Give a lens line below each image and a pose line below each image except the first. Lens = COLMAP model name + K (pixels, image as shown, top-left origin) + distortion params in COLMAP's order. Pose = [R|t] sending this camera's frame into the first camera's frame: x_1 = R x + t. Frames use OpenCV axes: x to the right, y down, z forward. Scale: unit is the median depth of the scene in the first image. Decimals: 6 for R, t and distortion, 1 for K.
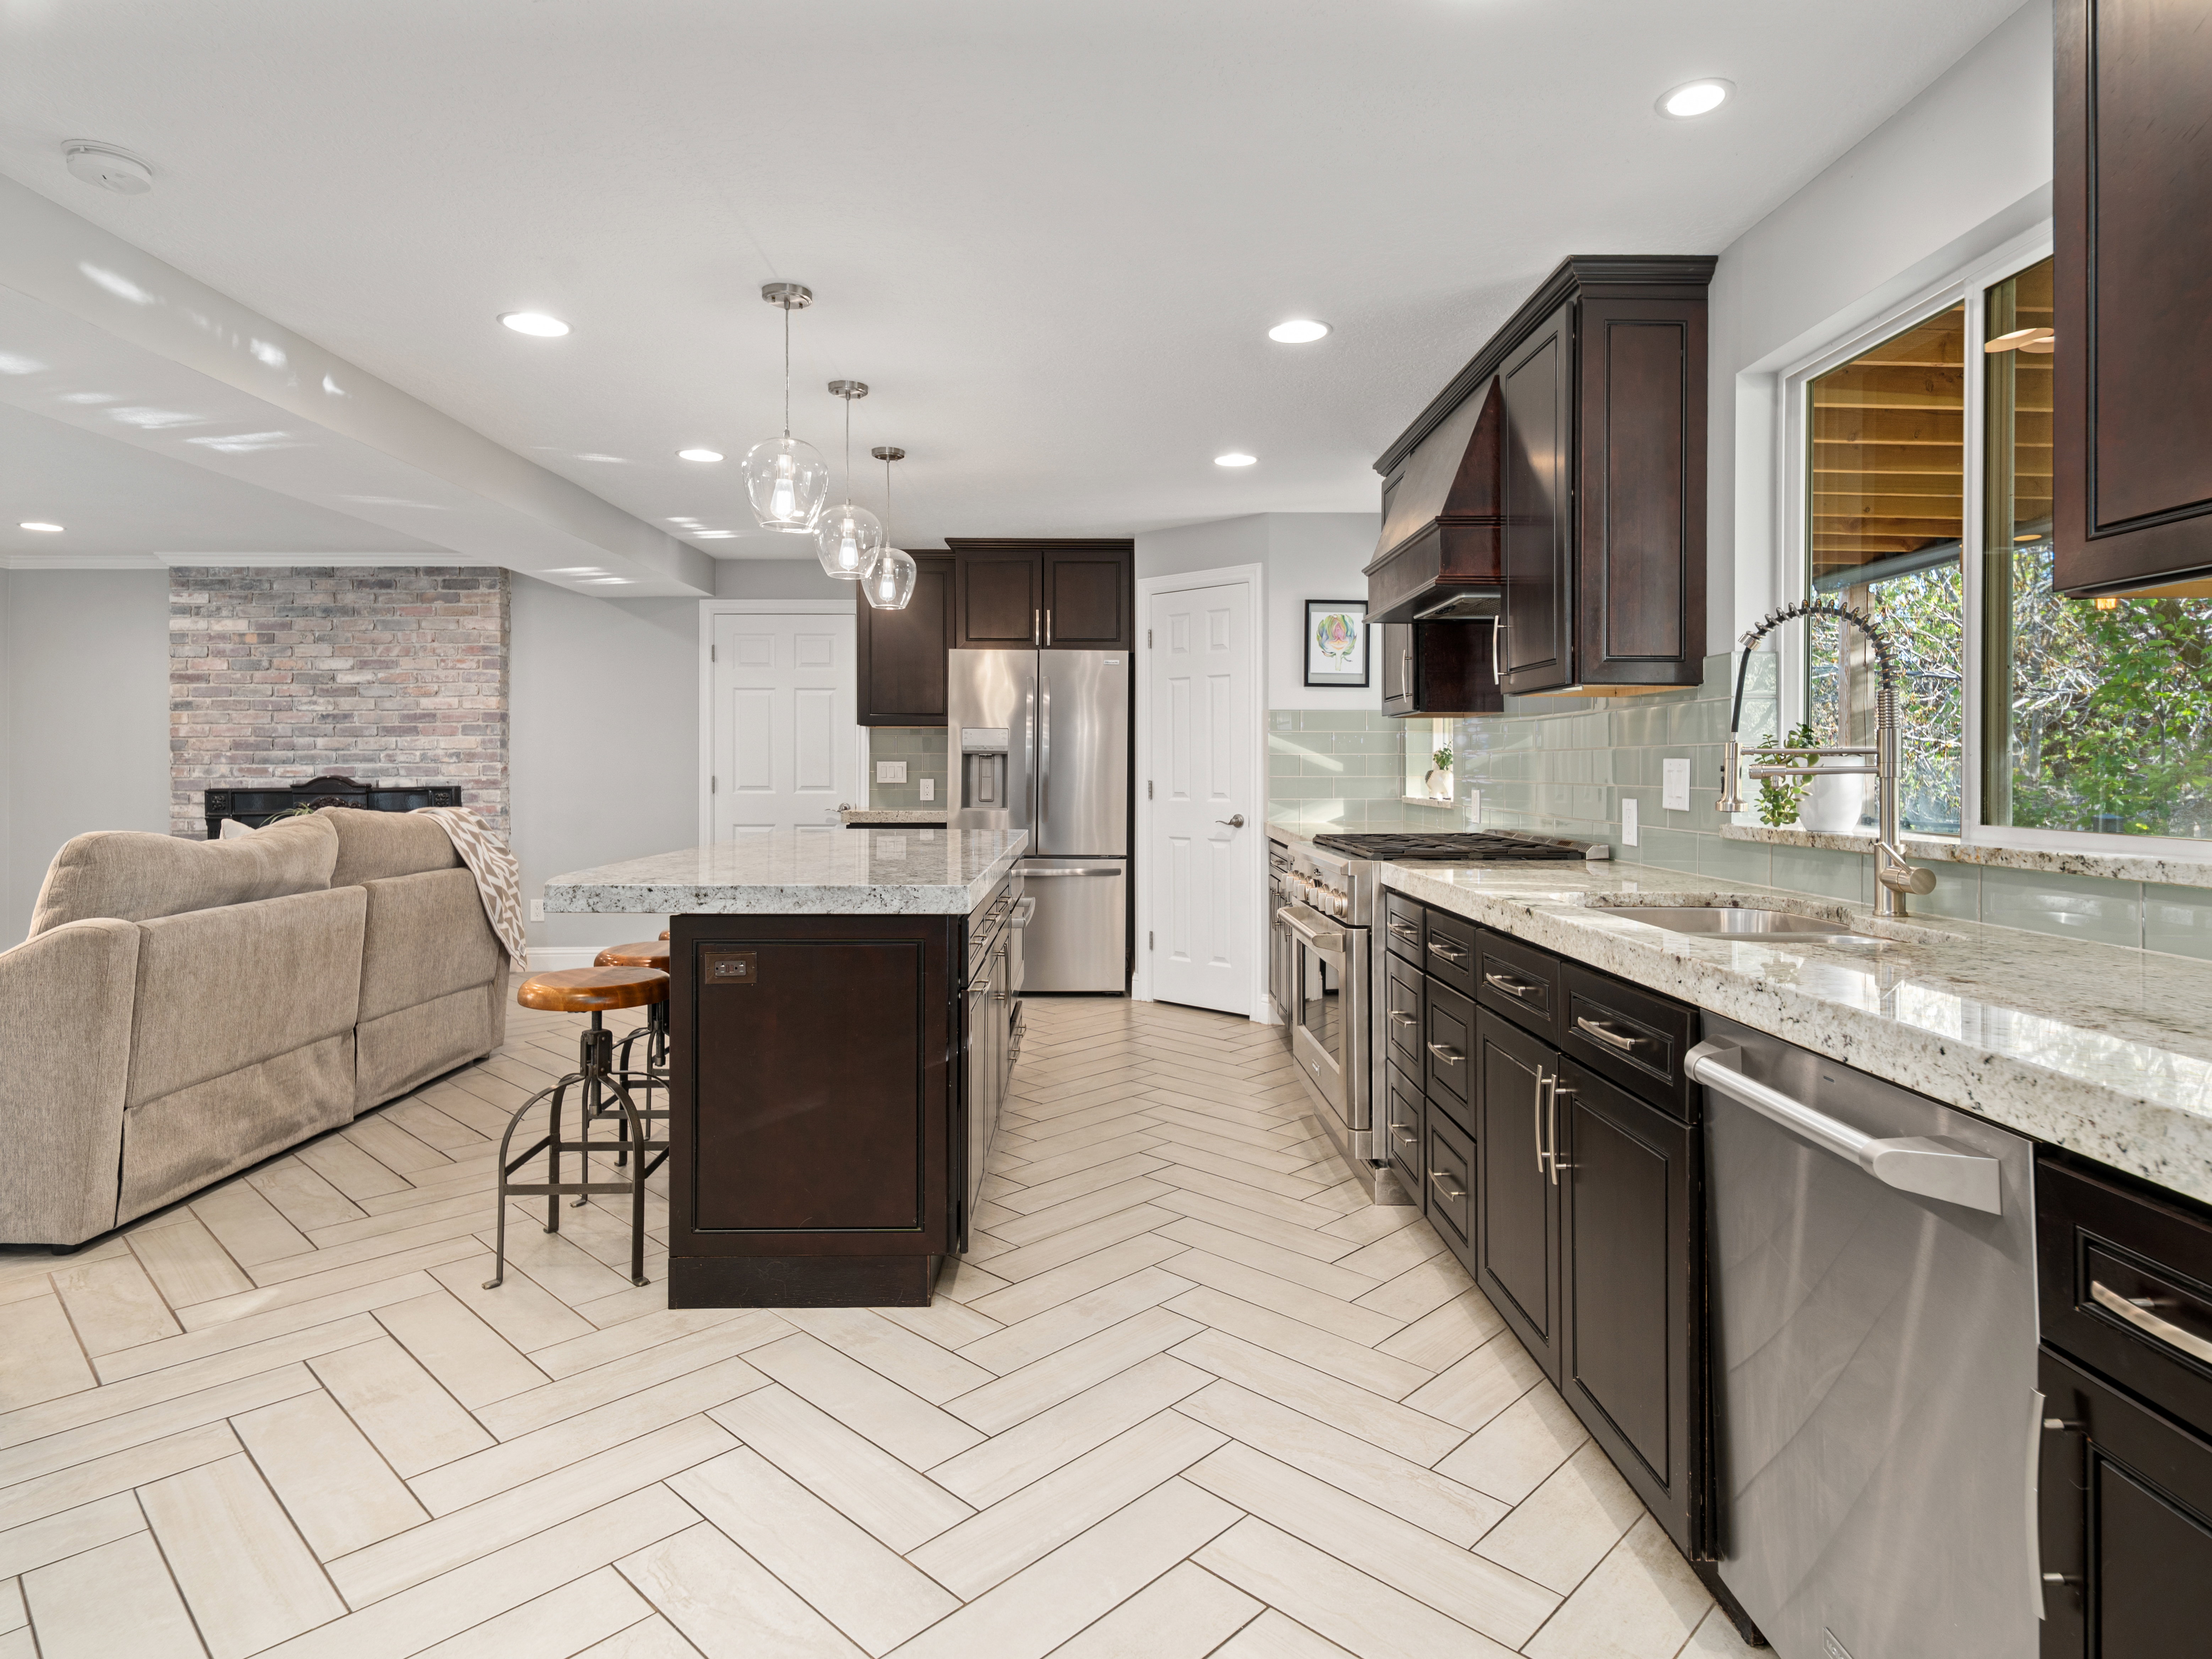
lens RADIAL K [[1287.4, 0, 1101.1], [0, 1287.4, 769.0], [0, 0, 1]] dist [0.015707, 0.000136]
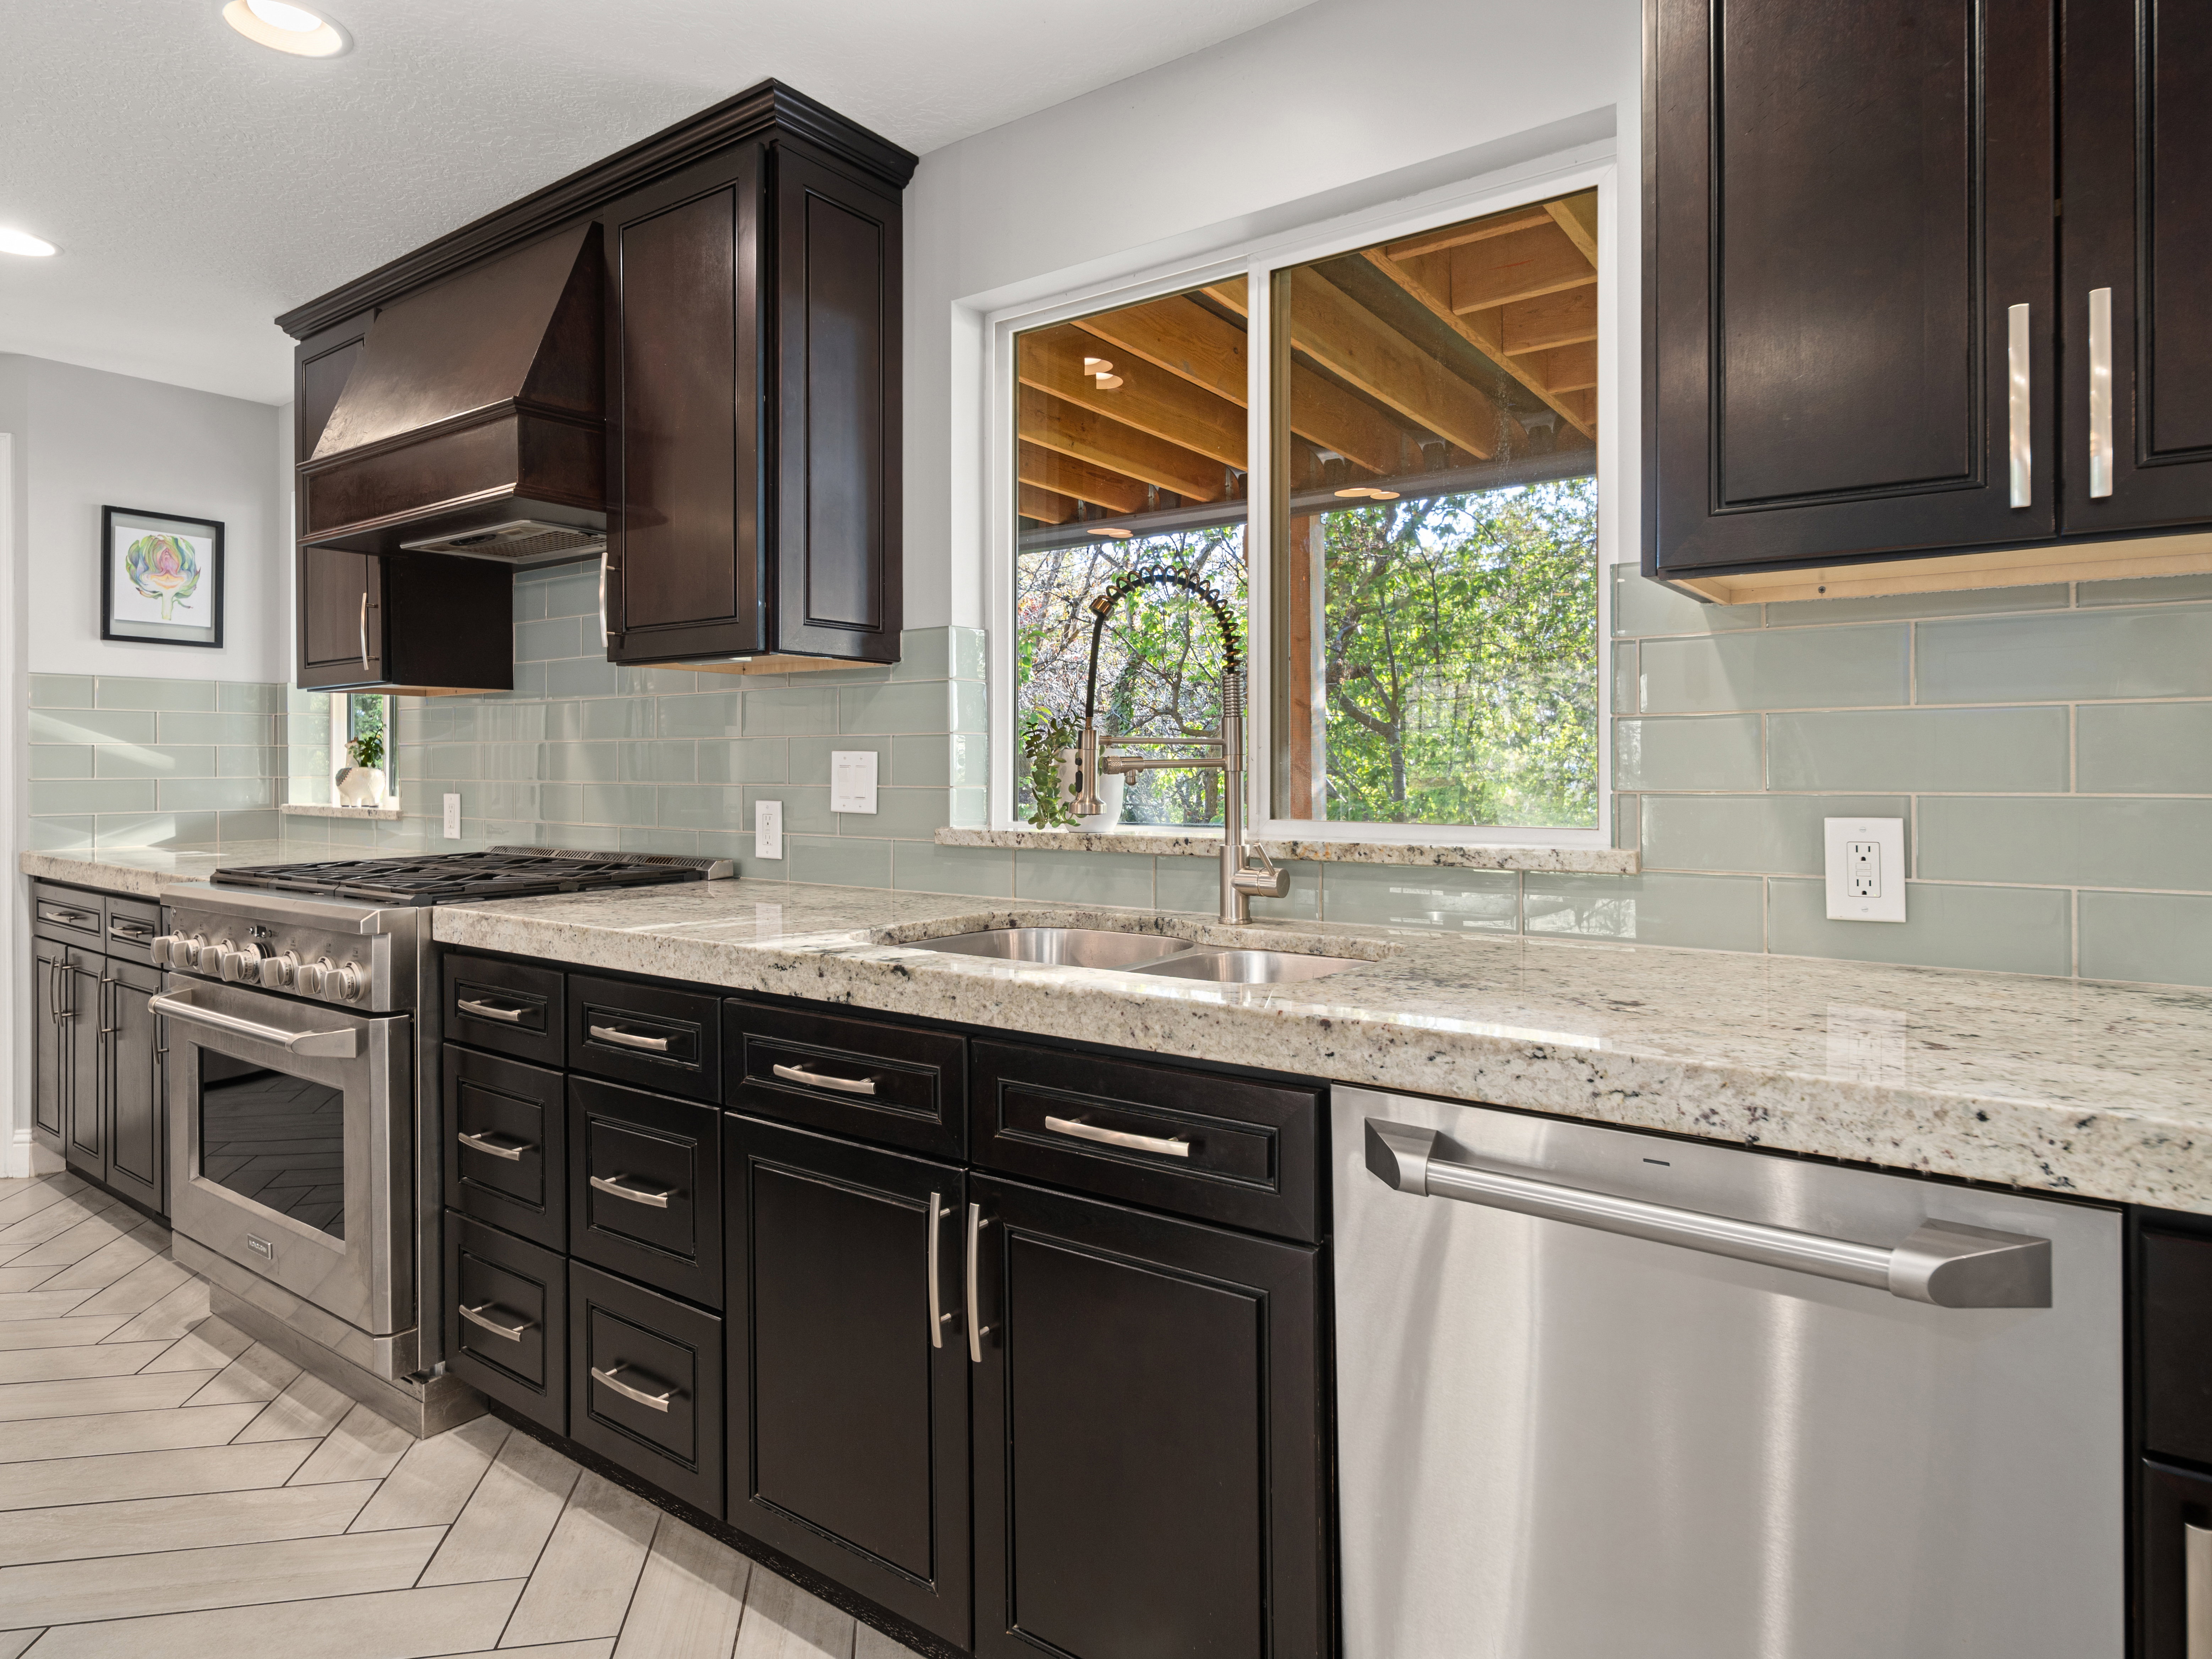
lens RADIAL K [[1255.8, 0, 1179.6], [0, 1255.8, 769.3], [0, 0, 1]] dist [0.002194, 0.001903]
pose [[0.574560, -0.002560, 0.818459, -0.045442], [0.002126, 0.999996, 0.001635, 0.001322], [-0.818460, 0.000801, 0.574563, 0.178212]]
